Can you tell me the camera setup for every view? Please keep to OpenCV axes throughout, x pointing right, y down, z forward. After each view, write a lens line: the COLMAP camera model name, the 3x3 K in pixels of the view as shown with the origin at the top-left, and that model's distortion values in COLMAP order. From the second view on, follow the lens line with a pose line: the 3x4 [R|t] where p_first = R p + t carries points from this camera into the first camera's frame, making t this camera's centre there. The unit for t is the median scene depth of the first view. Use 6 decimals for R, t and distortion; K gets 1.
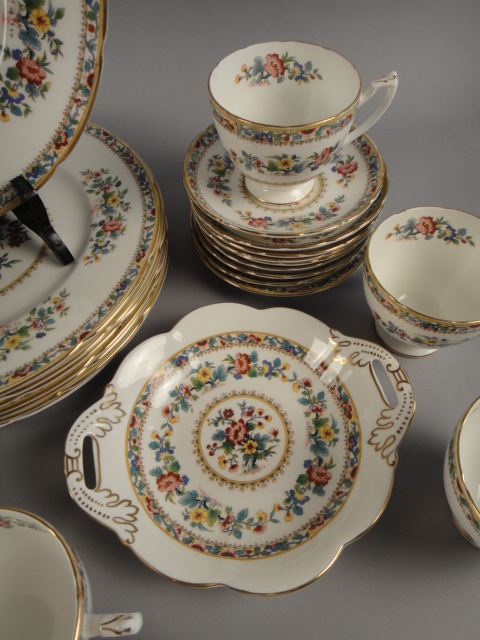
lens RADIAL K [[454.0, 0, 243.6], [0, 454.0, 319.7], [0, 0, 1]] dist [0.004825, 0.000340]
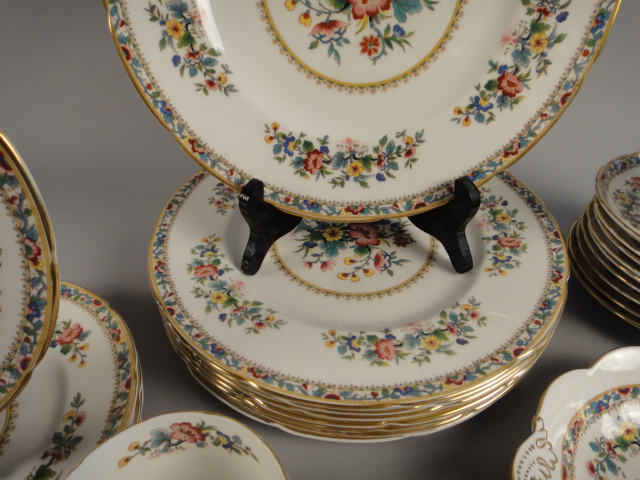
lens RADIAL K [[454.0, 0, 318.5], [0, 454.0, 235.4], [0, 0, 1]] dist [0.004825, 0.000340]
pose [[0.969672, 0.158796, -0.185795, -0.570340], [-0.204134, 0.944234, -0.258364, 0.121956], [0.134407, 0.288456, 0.948013, 0.048402]]
